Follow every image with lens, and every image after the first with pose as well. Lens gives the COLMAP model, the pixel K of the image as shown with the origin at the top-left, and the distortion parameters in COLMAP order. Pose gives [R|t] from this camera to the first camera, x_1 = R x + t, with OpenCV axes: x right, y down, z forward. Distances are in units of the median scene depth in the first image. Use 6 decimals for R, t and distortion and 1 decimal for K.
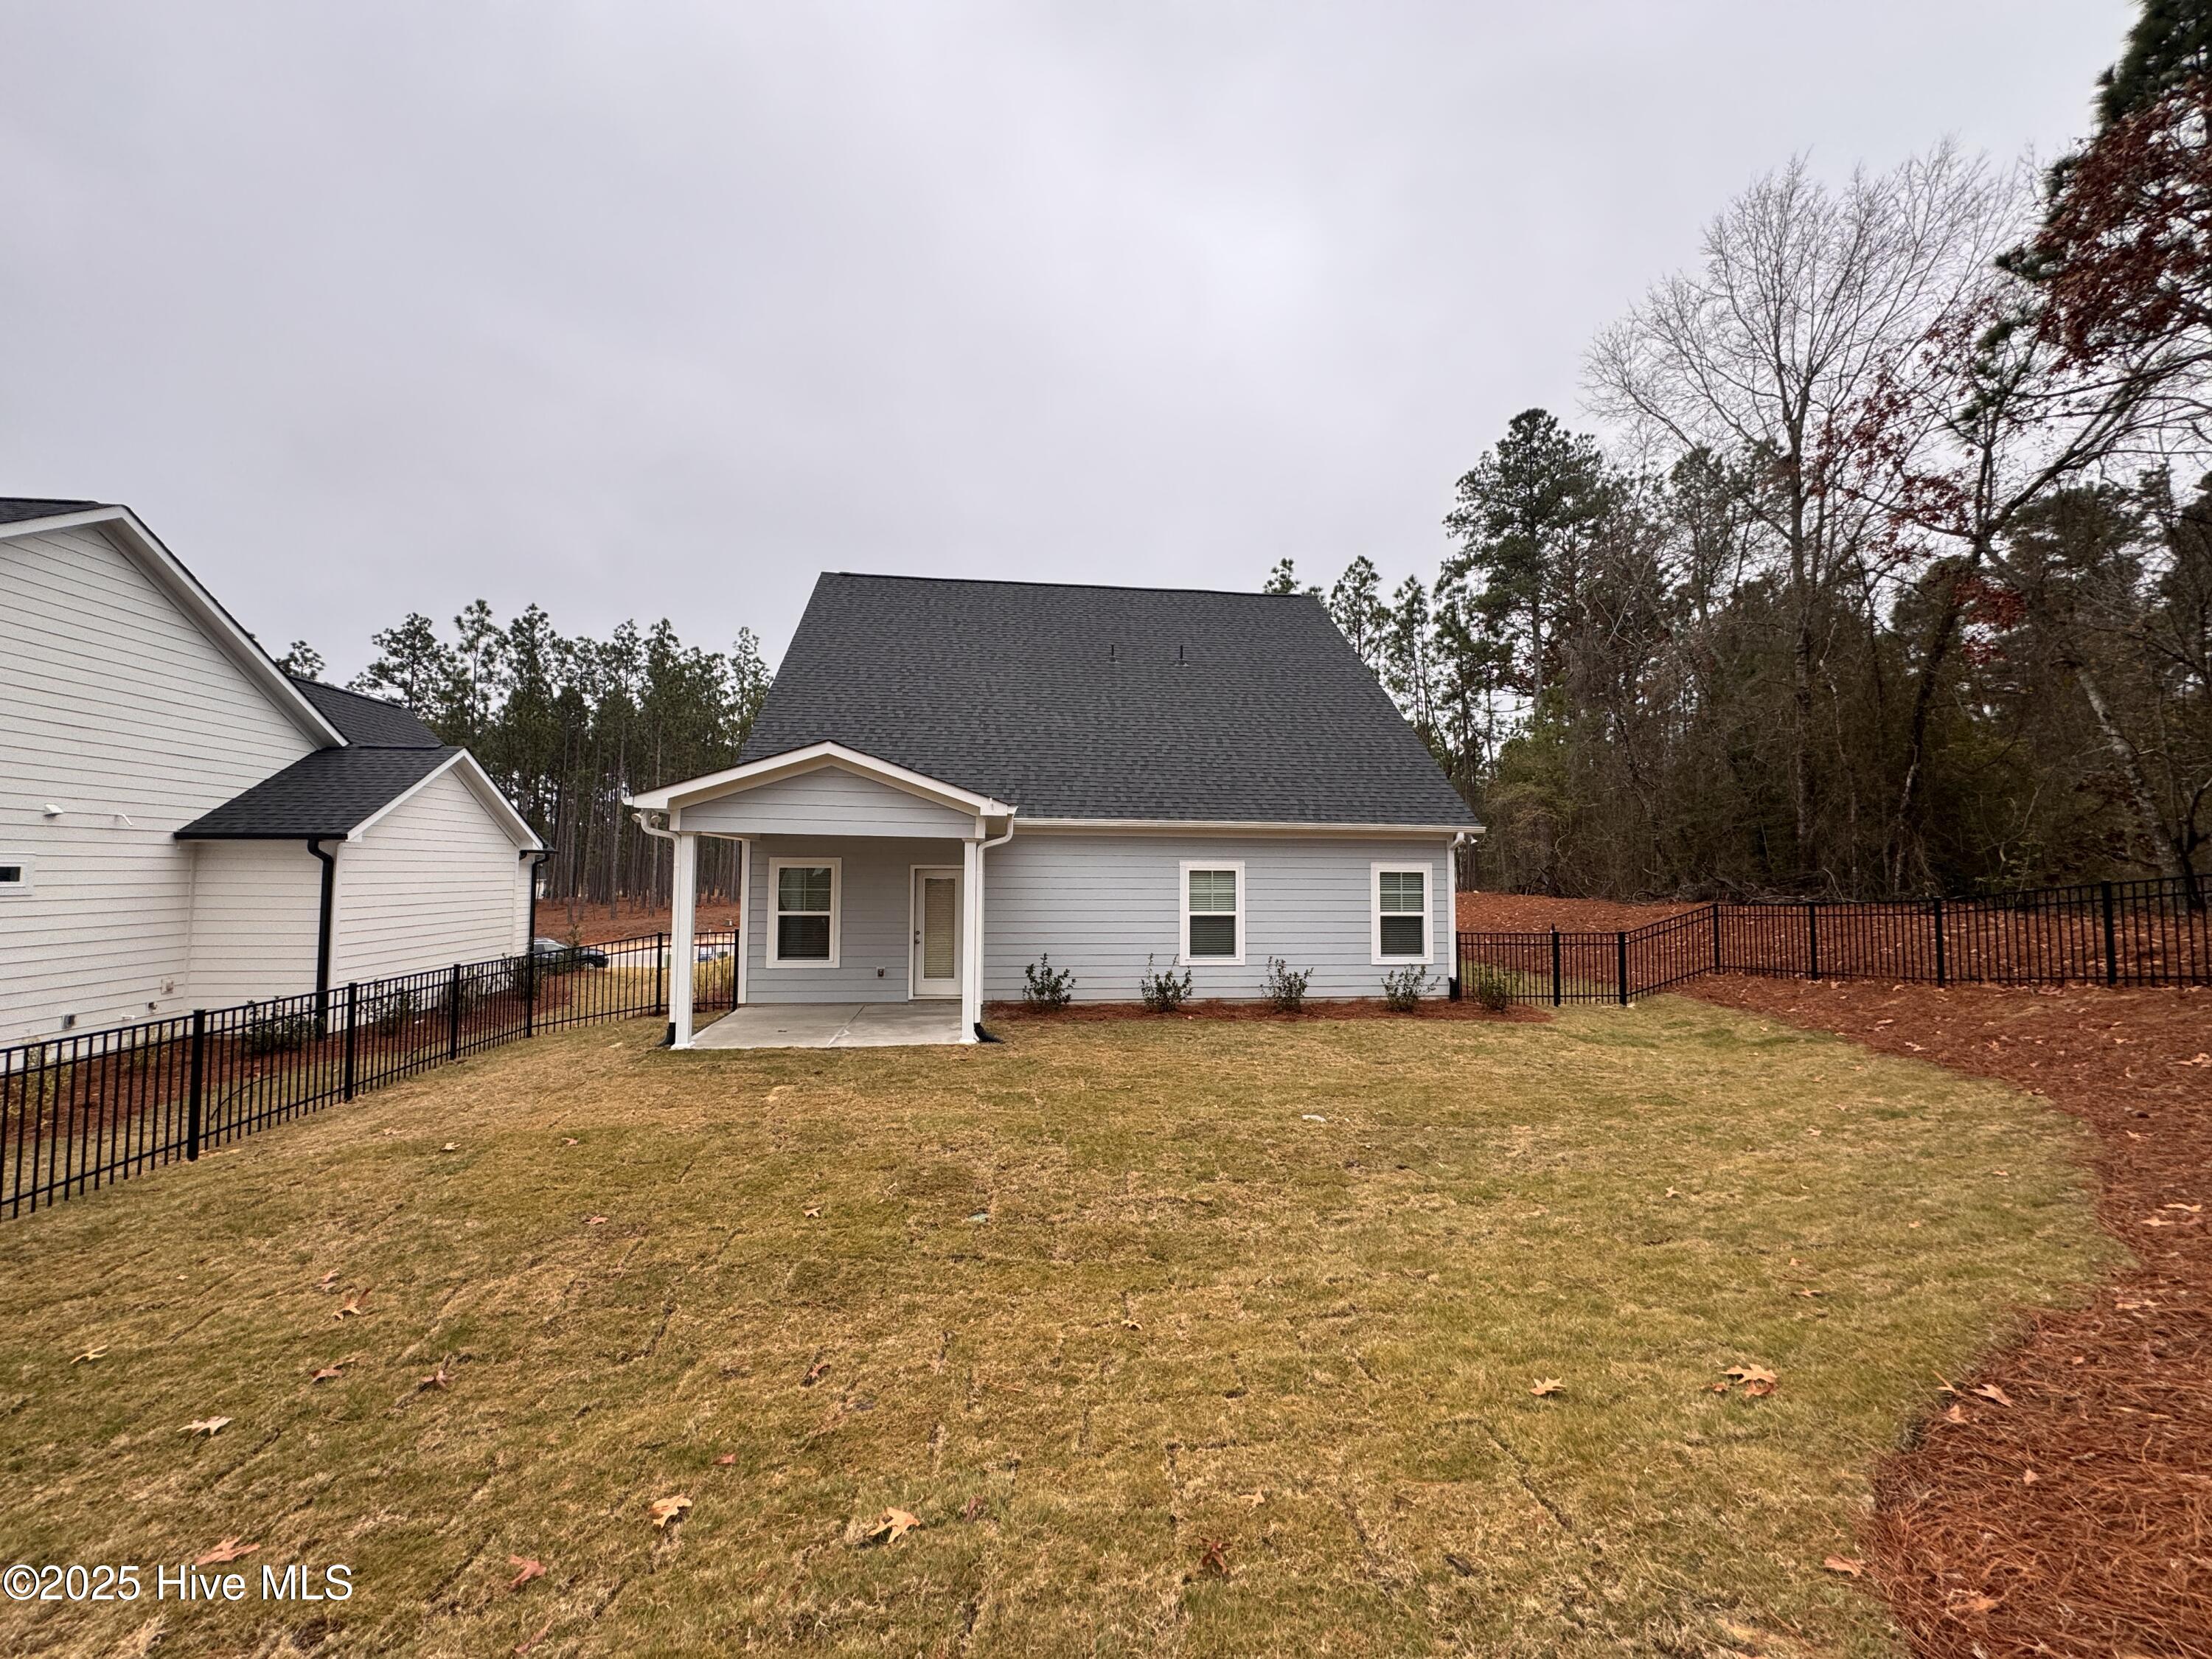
lens RADIAL K [[878.0, 0, 1103.9], [0, 878.0, 825.4], [0, 0, 1]] dist [-0.001683, 0.000631]
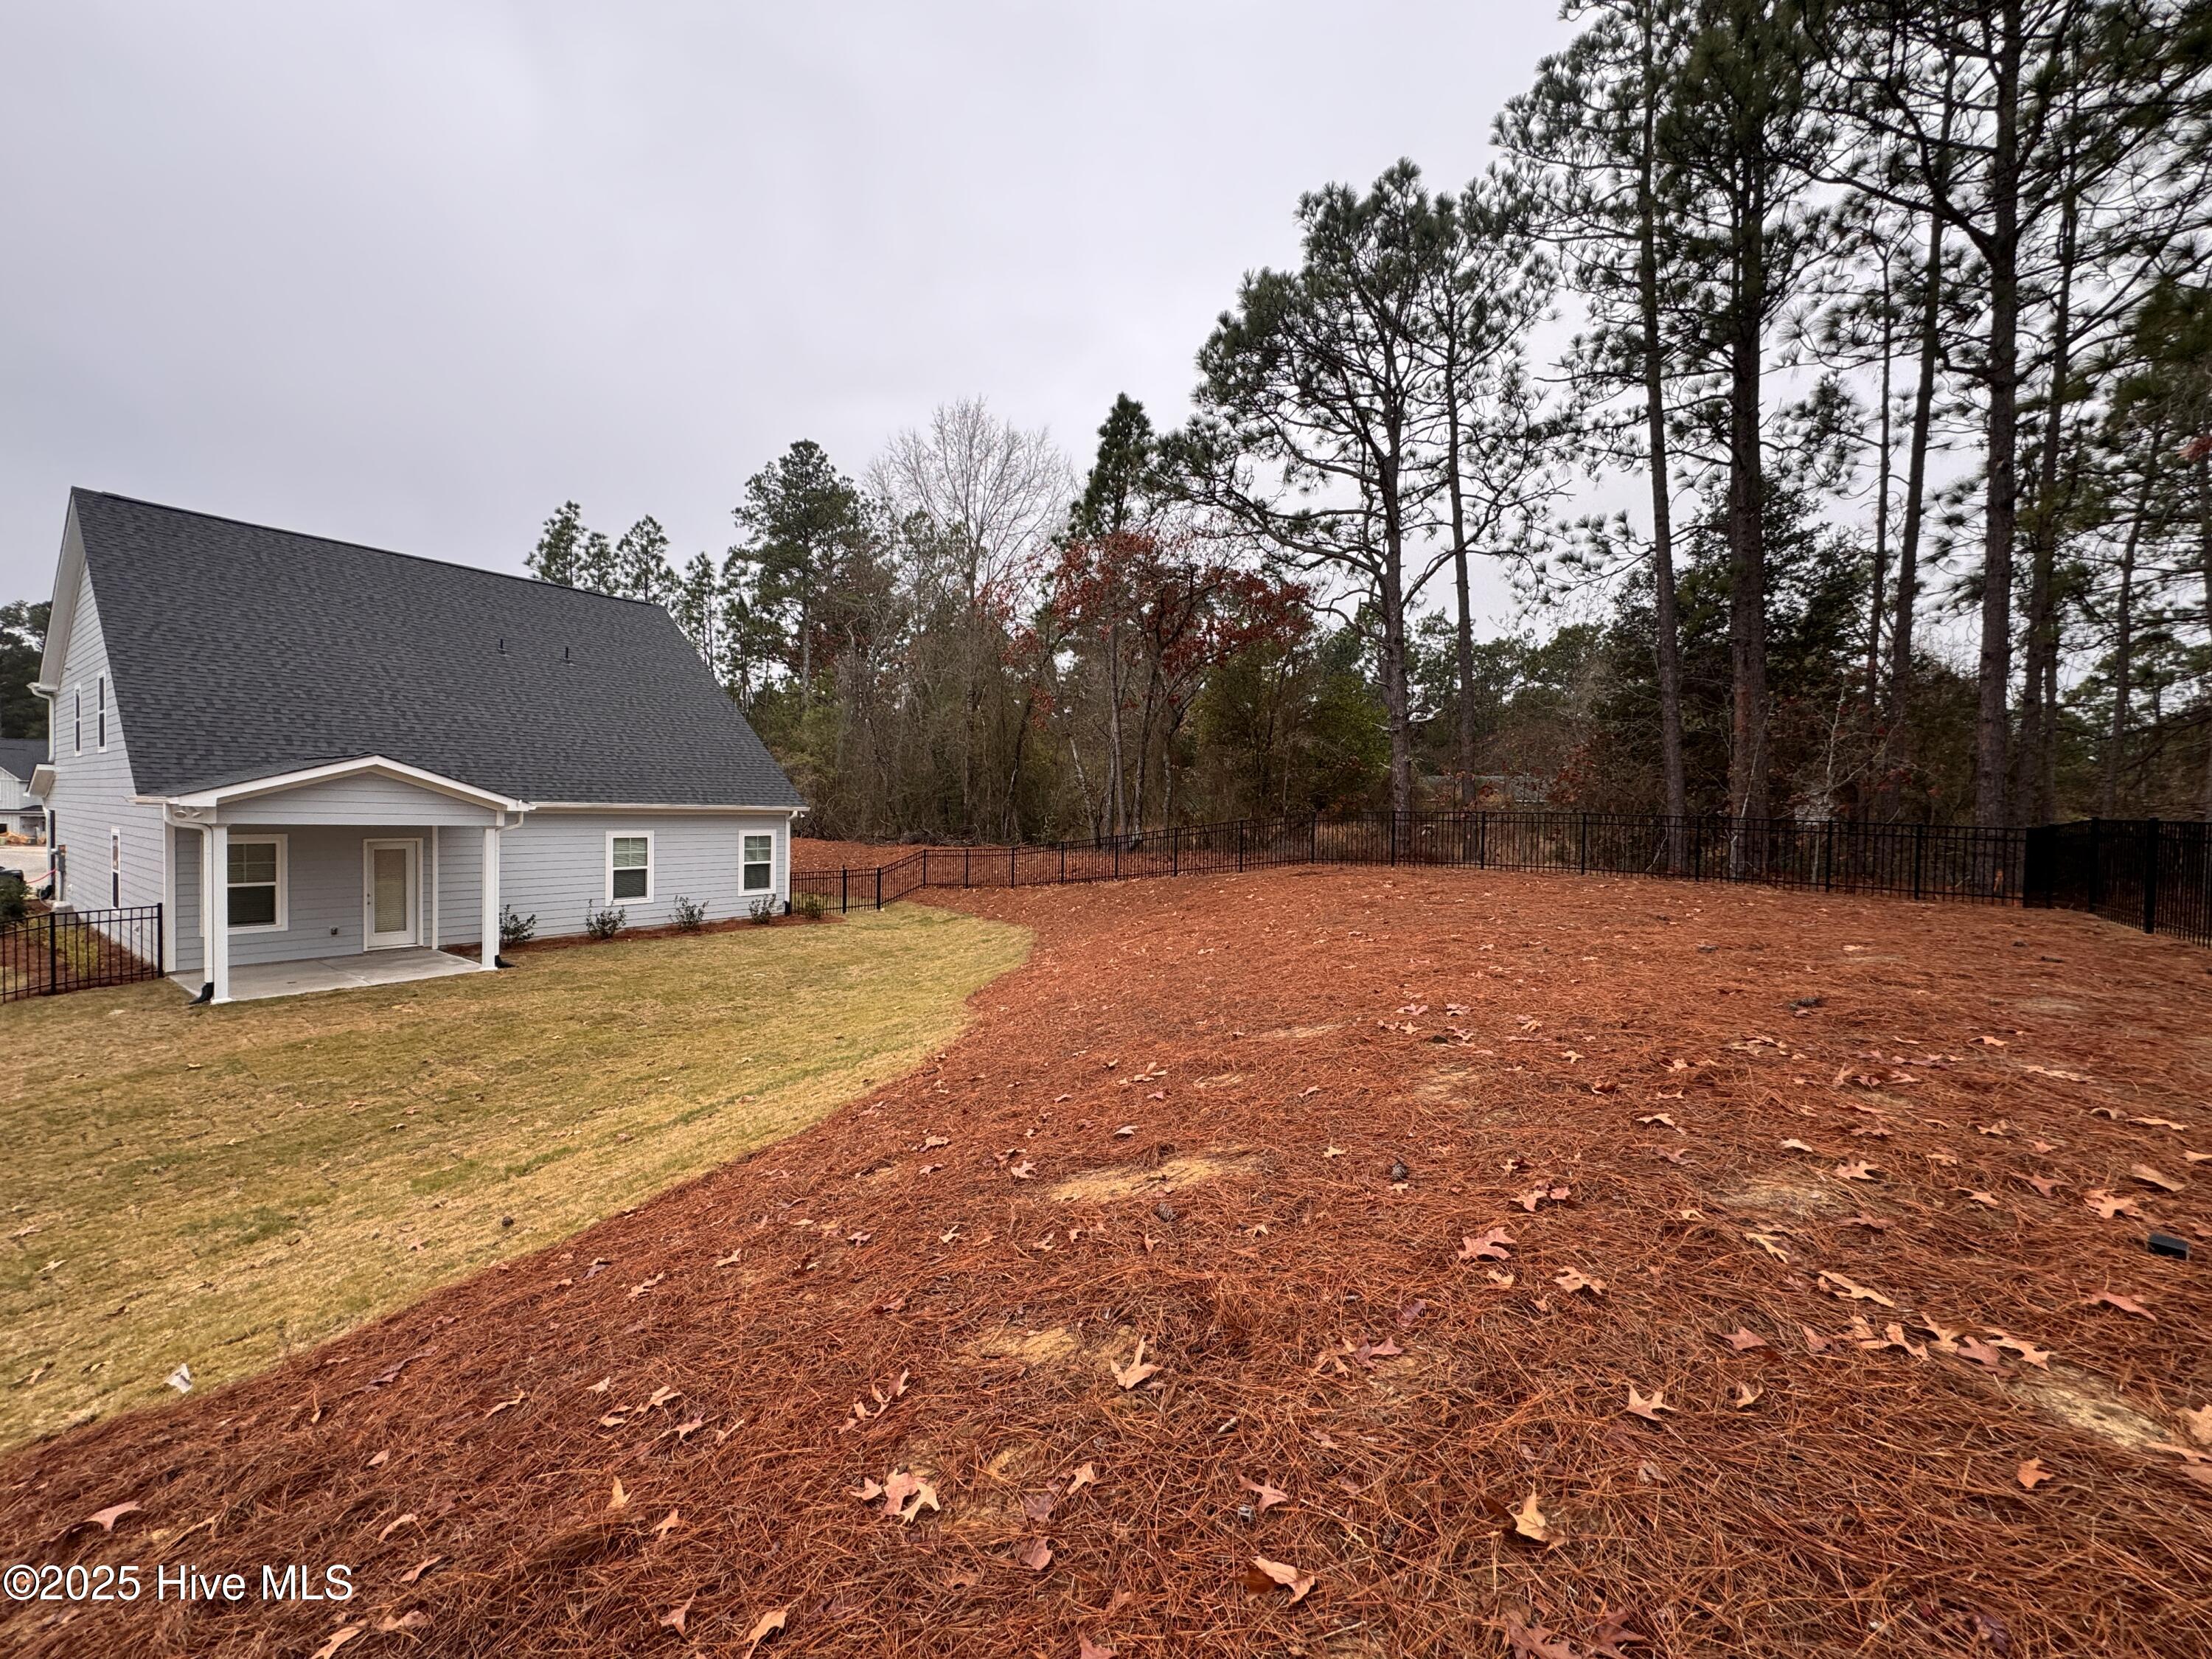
lens RADIAL K [[878.0, 0, 1103.9], [0, 878.0, 825.4], [0, 0, 1]] dist [-0.001683, 0.000631]
pose [[0.679112, -0.008809, 0.733981, -0.389374], [-0.052271, 0.996809, 0.060327, -0.091755], [-0.732171, -0.079335, 0.676485, -0.500920]]
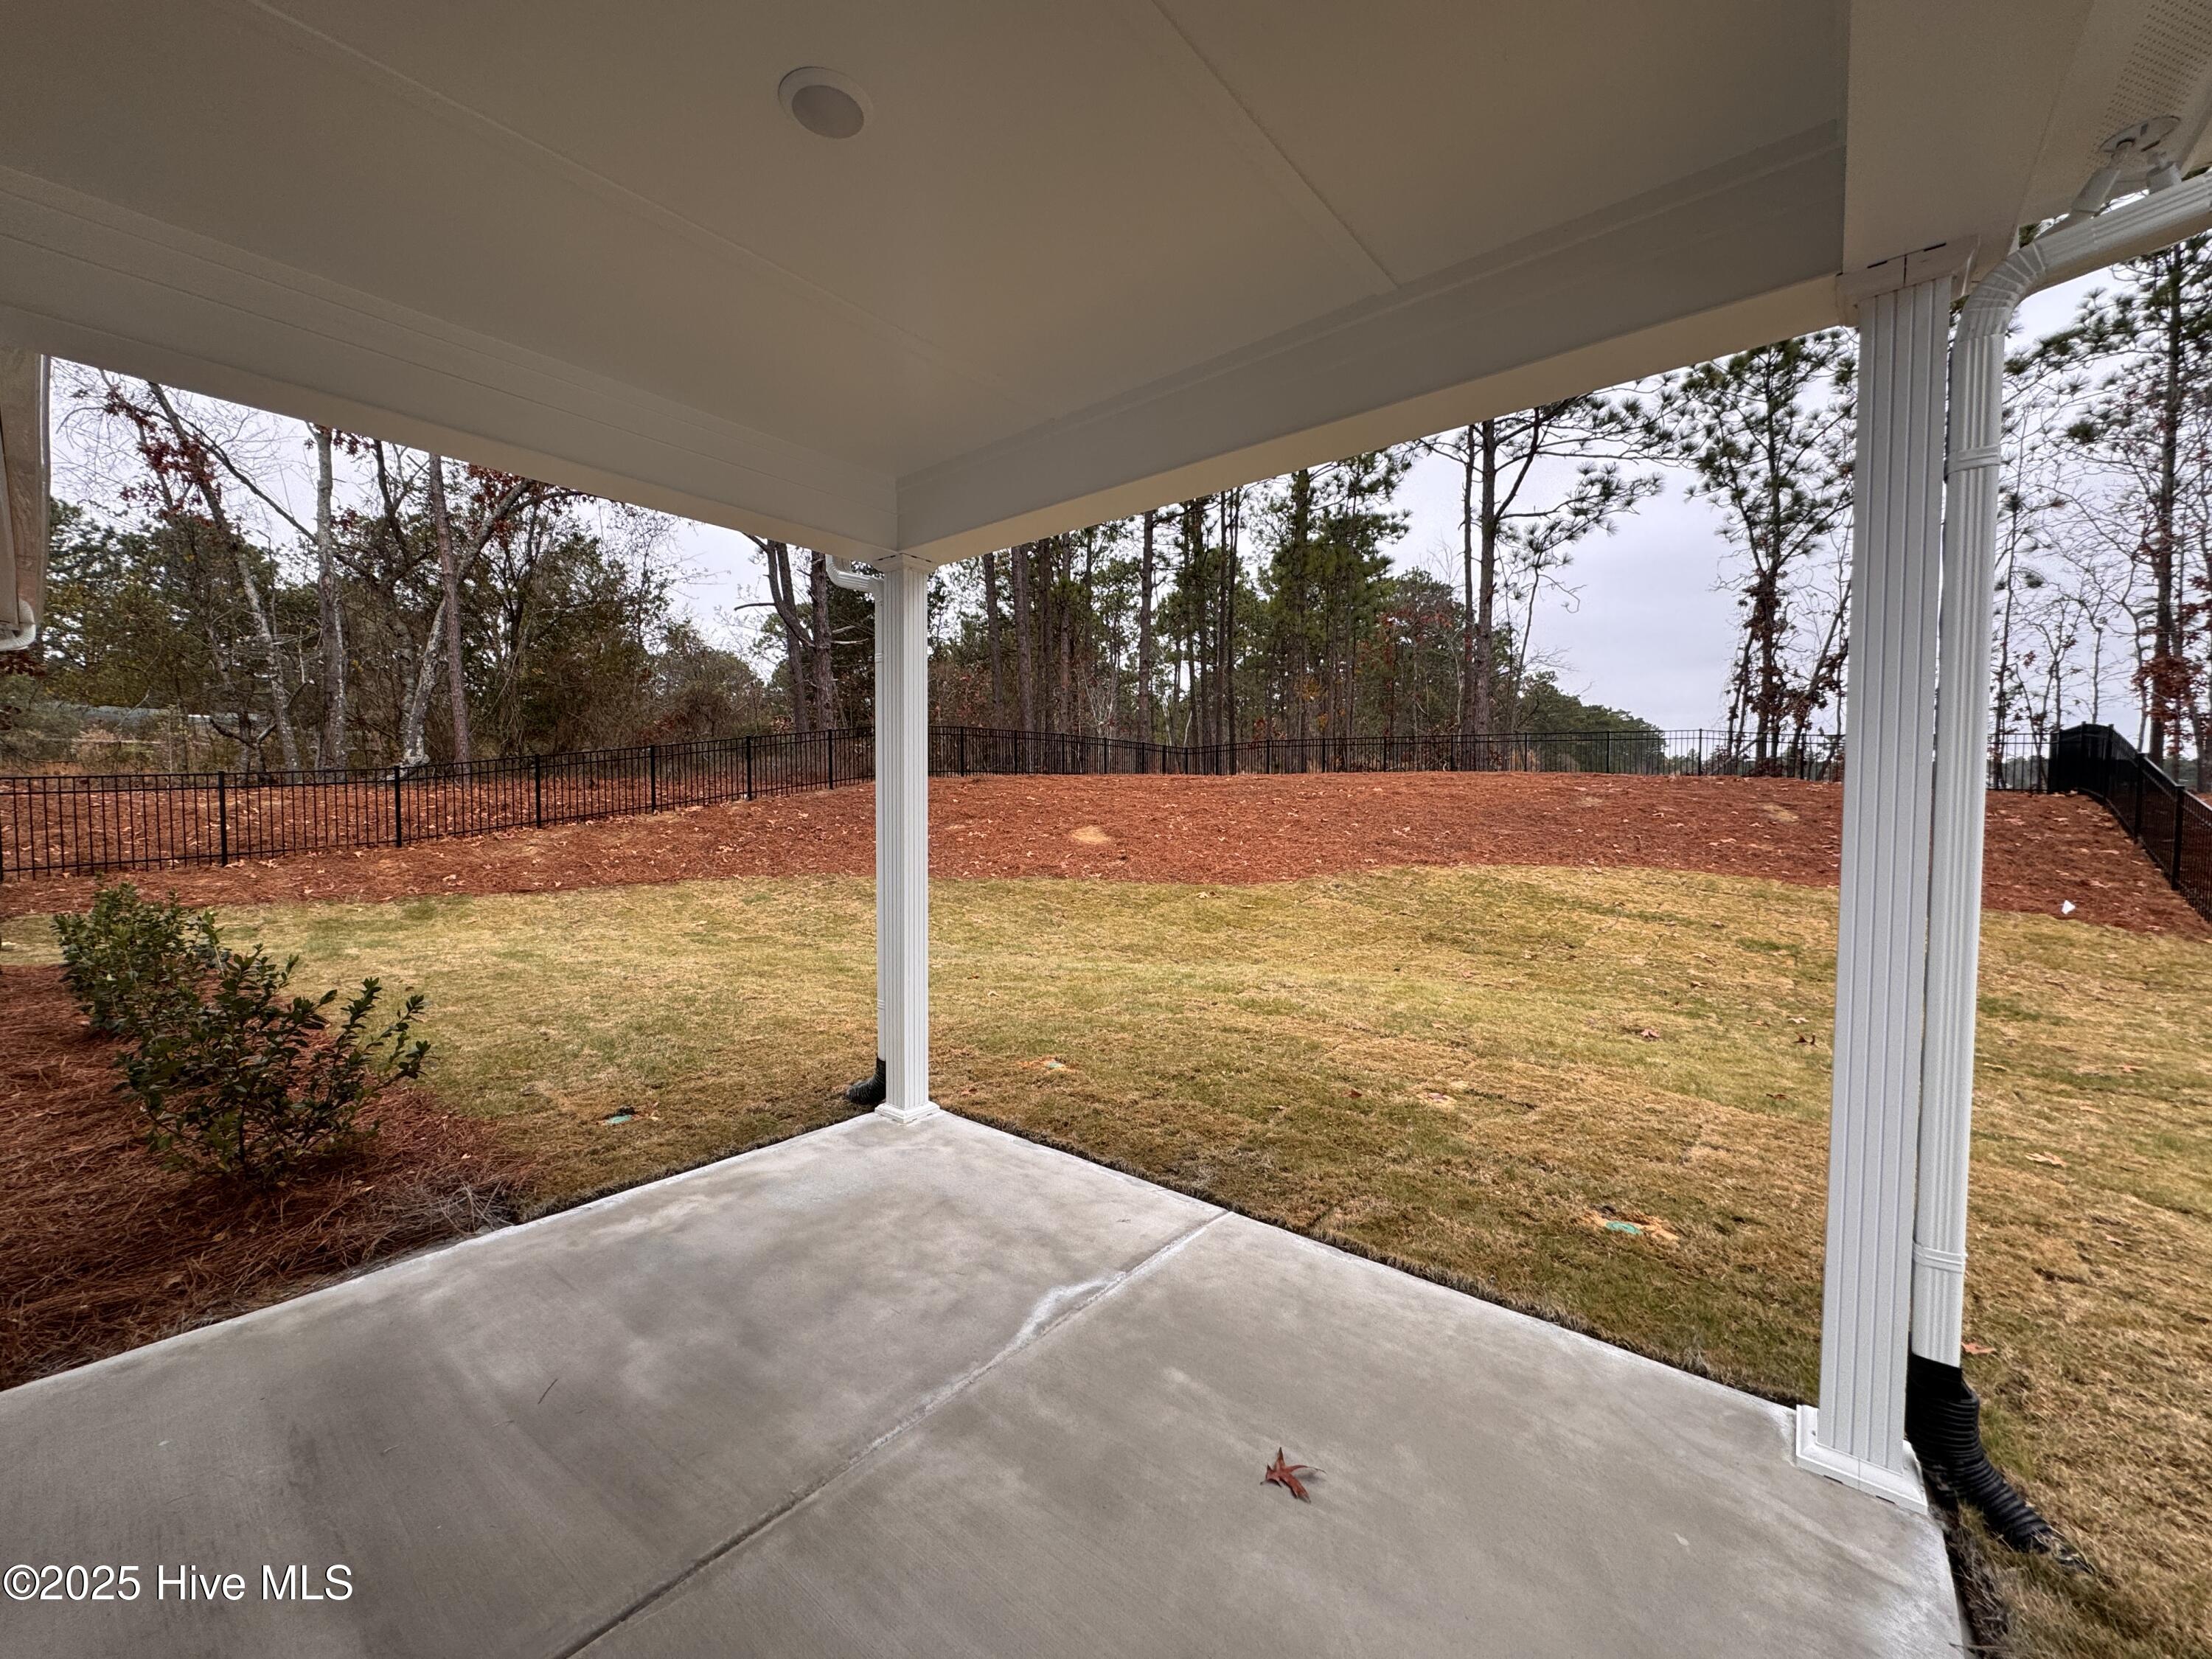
lens RADIAL K [[878.0, 0, 1103.9], [0, 878.0, 825.4], [0, 0, 1]] dist [-0.001683, 0.000631]
pose [[-0.676596, -0.035907, 0.735478, -0.361472], [-0.043692, 0.999008, 0.008579, 0.090099], [-0.735057, -0.026330, -0.677494, 0.902455]]
